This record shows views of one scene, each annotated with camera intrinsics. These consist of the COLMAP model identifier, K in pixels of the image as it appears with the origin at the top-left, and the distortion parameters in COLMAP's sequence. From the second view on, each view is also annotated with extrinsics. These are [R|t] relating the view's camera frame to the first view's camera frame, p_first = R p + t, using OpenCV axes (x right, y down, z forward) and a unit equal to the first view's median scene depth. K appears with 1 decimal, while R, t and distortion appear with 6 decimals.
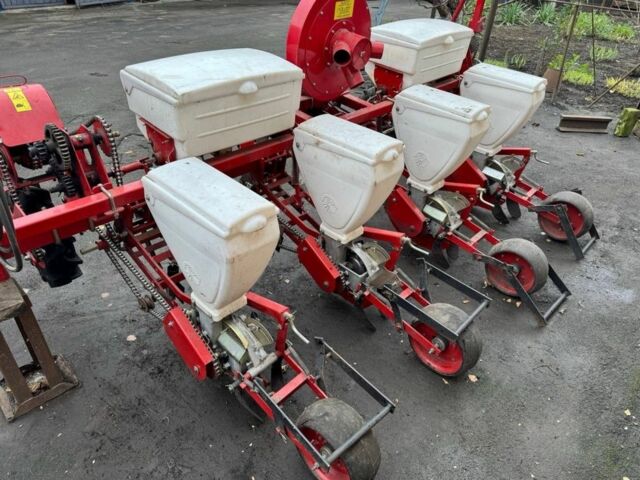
lens RADIAL K [[453.3, 0, 319.1], [0, 453.3, 244.4], [0, 0, 1]] dist [0.031846, -0.037222]
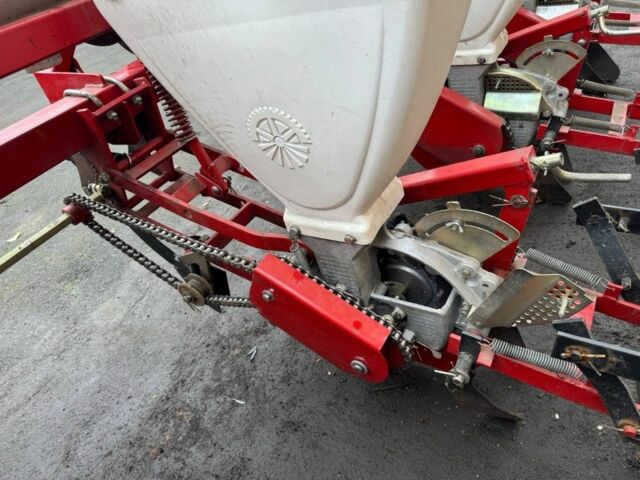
lens RADIAL K [[453.3, 0, 323.6], [0, 453.3, 237.4], [0, 0, 1]] dist [0.031846, -0.037222]
pose [[0.931377, -0.363402, 0.021829, 0.018530], [0.363114, 0.931605, 0.016116, -0.021686], [-0.026192, -0.007084, 0.999632, 0.643010]]
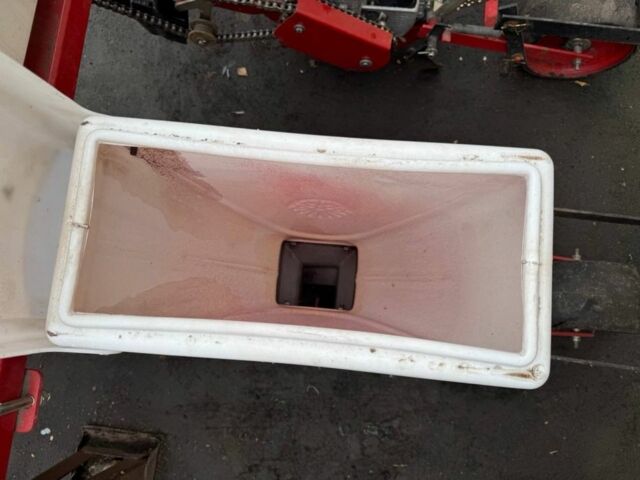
lens RADIAL K [[453.3, 0, 323.7], [0, 453.3, 240.5], [0, 0, 1]] dist [0.031846, -0.037222]
pose [[0.774718, -0.632003, 0.019608, -0.160714], [0.420586, 0.538220, 0.730360, -0.205339], [-0.472143, -0.557576, 0.682781, 0.545255]]
